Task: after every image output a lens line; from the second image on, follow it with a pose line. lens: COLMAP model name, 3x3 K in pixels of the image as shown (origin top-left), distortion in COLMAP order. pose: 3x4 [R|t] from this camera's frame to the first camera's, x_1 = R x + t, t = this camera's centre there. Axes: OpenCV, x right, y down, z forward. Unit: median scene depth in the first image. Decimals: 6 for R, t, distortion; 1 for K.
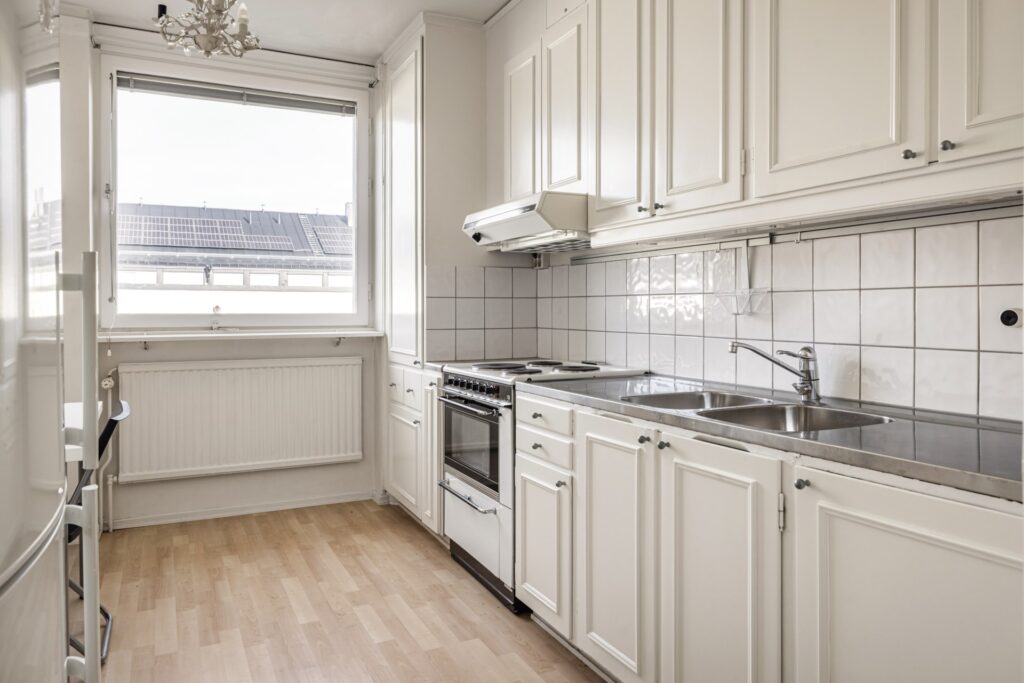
lens RADIAL K [[698.2, 0, 511.3], [0, 698.2, 318.9], [0, 0, 1]] dist [0.002922, -0.003699]
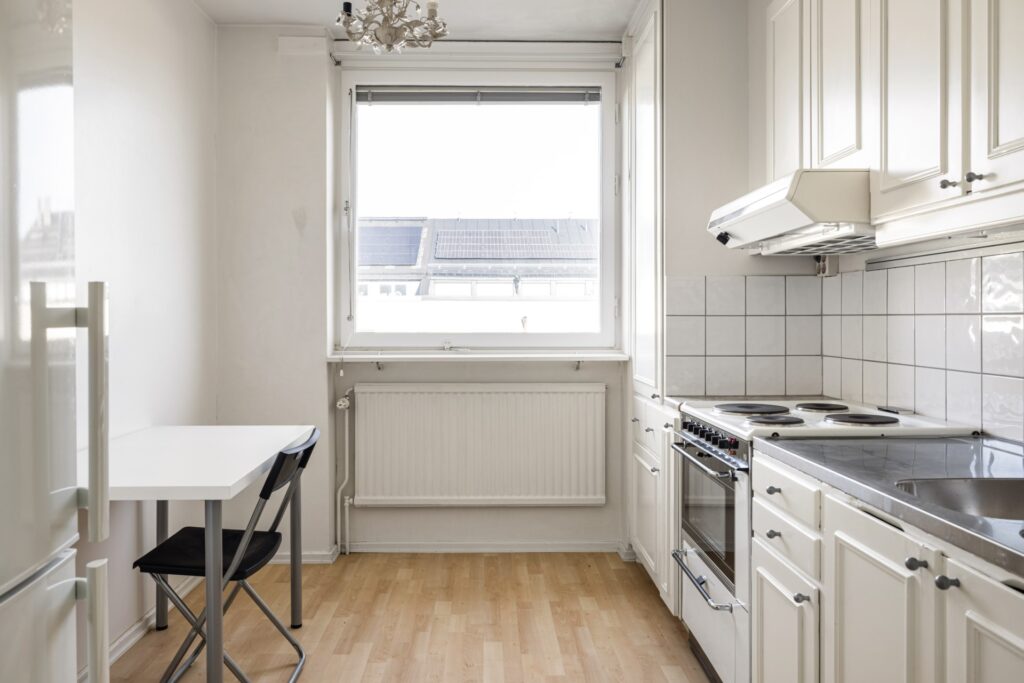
lens RADIAL K [[754.6, 0, 497.4], [0, 754.6, 320.8], [0, 0, 1]] dist [-0.006834, 0.009466]
pose [[0.902988, 0.001801, -0.429661, 0.079574], [-0.006876, 0.999924, -0.010260, -0.015553], [0.429610, 0.012220, 0.902932, 0.142801]]
